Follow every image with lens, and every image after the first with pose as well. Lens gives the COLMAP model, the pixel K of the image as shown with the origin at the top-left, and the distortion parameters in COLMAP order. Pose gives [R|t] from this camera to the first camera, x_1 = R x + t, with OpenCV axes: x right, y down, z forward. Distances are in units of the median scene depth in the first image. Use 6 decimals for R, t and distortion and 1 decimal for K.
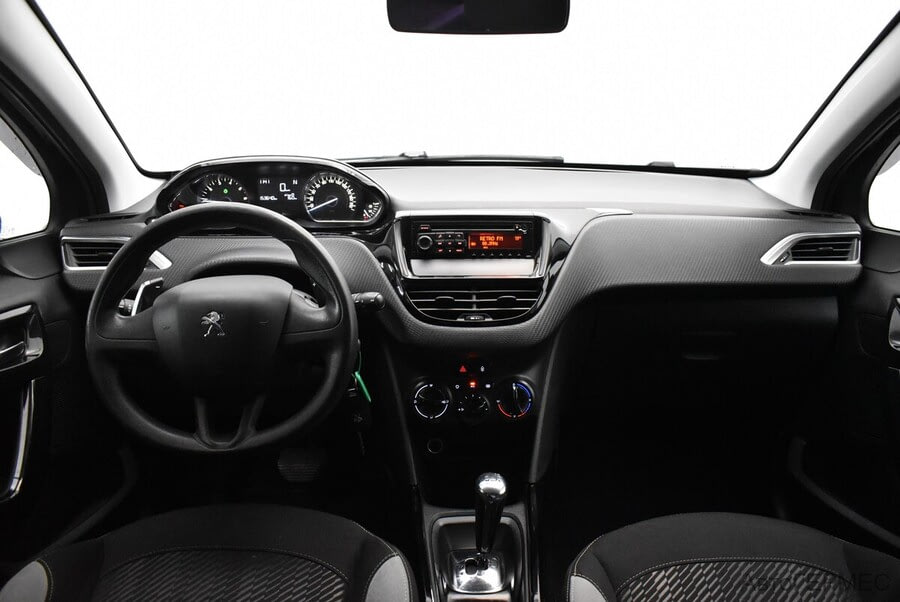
lens RADIAL K [[703.1, 0, 446.1], [0, 703.1, 299.9], [0, 0, 1]] dist [-0.044481, -0.003116]
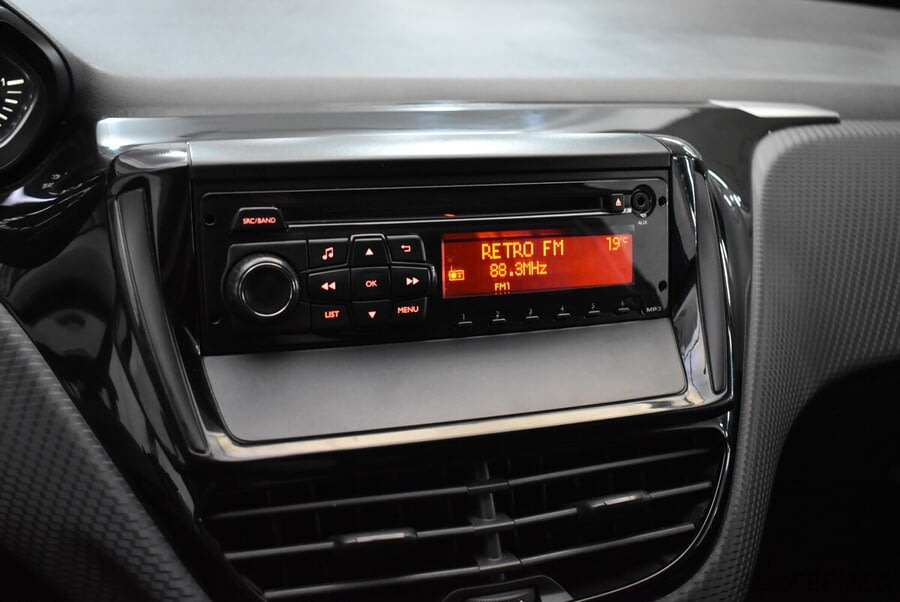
lens RADIAL K [[1000.4, 0, 450.9], [0, 1000.4, 301.8], [0, 0, 1]] dist [-0.017809, 0.000000]
pose [[0.949941, -0.061663, 0.306285, -0.072106], [0.020313, 0.990445, 0.136404, -0.118908], [-0.311769, -0.123354, 0.942117, 0.669078]]
